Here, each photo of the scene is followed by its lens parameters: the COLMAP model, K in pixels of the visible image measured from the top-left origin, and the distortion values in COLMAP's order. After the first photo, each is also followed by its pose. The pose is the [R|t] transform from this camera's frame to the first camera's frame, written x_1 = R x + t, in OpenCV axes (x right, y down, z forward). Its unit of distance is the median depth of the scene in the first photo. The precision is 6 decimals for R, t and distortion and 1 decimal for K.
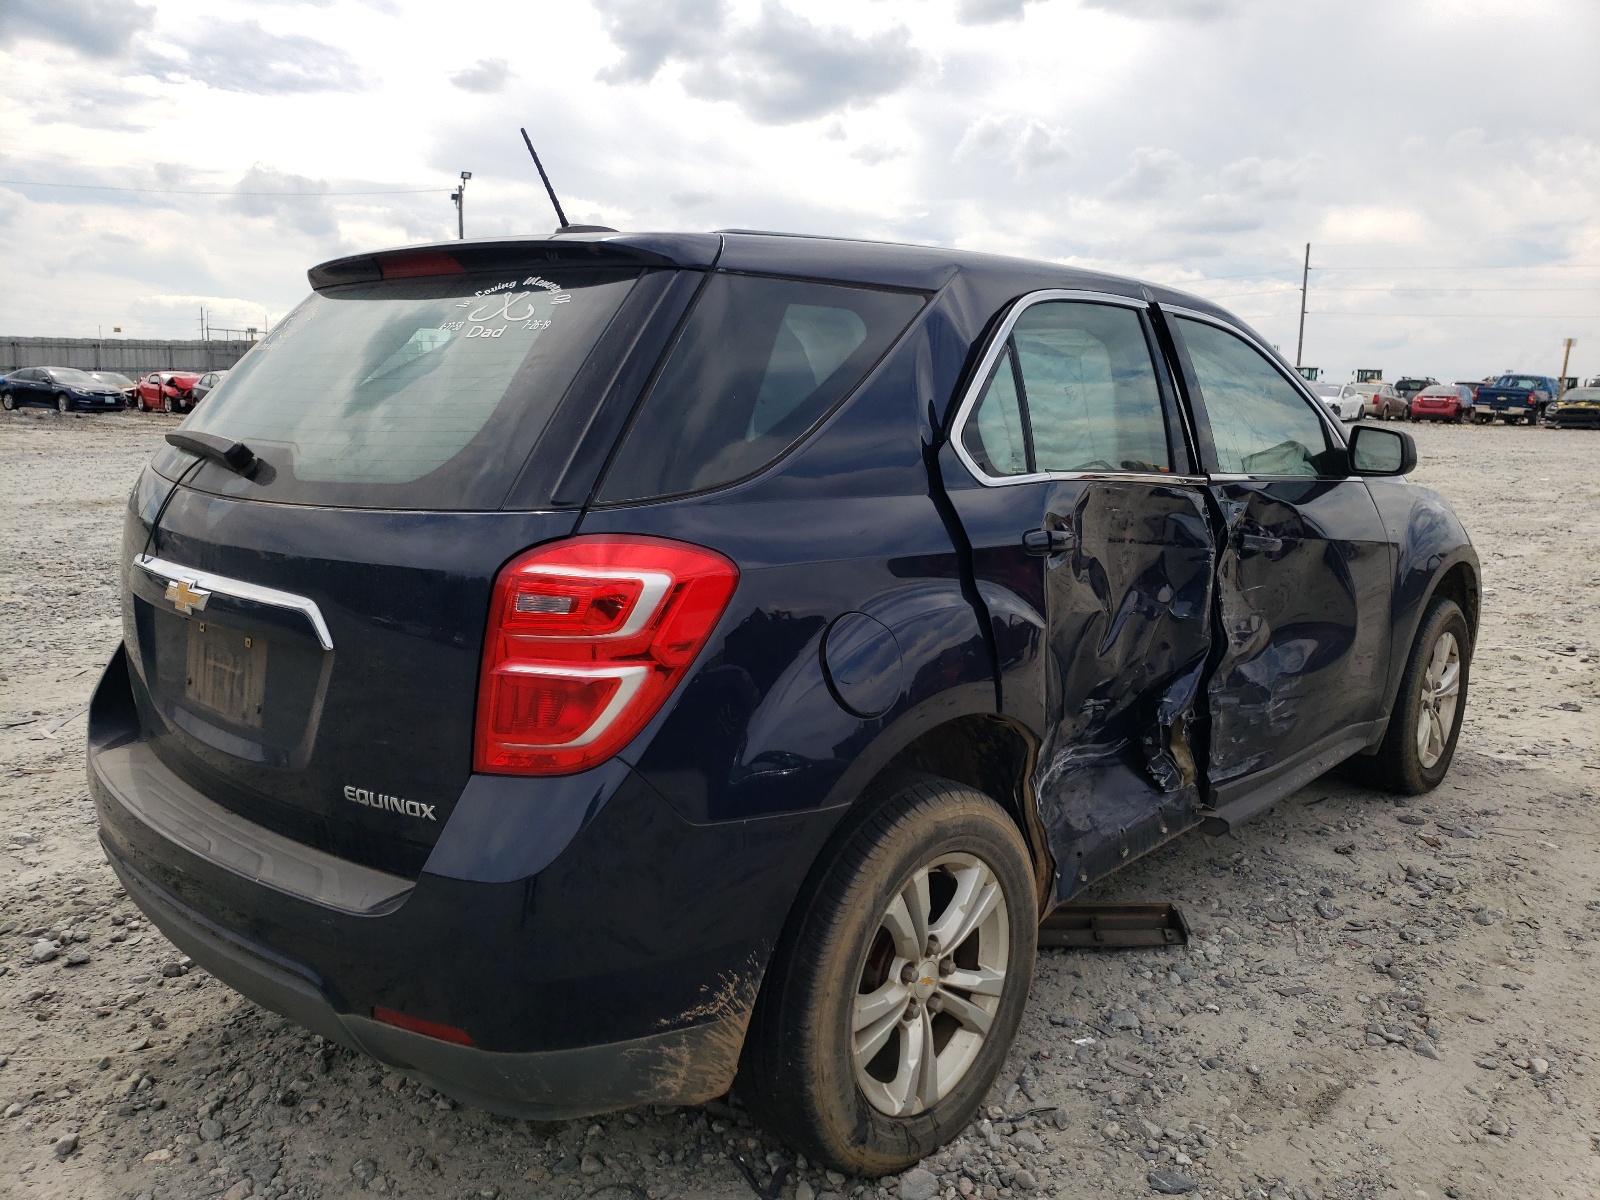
lens RADIAL K [[1177.9, 0, 800.0], [0, 1177.9, 600.0], [0, 0, 1]] dist [0.015227, -0.004404]
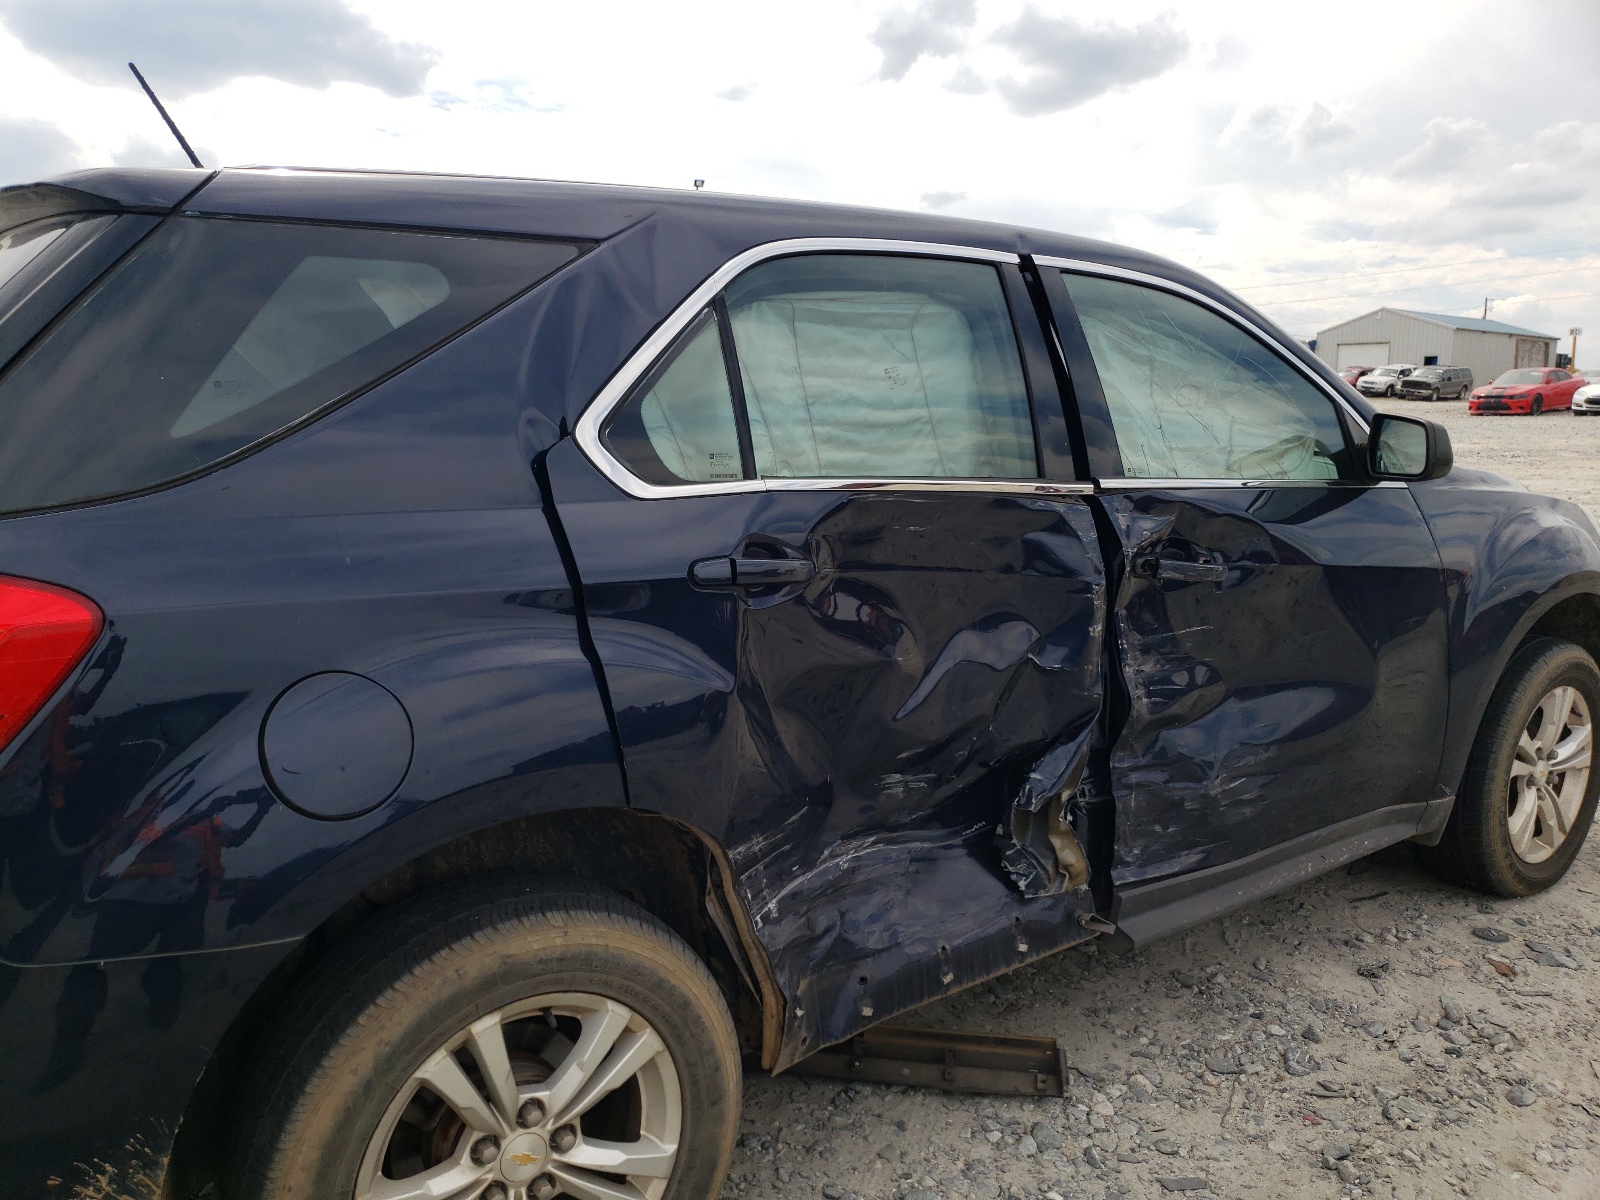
lens RADIAL K [[1177.9, 0, 800.0], [0, 1177.9, 600.0], [0, 0, 1]] dist [0.015227, -0.004404]
pose [[0.978879, 0.020788, -0.203382, 0.309160], [-0.020833, 0.999781, 0.001917, -0.026759], [0.203377, 0.002361, 0.979098, 0.219460]]
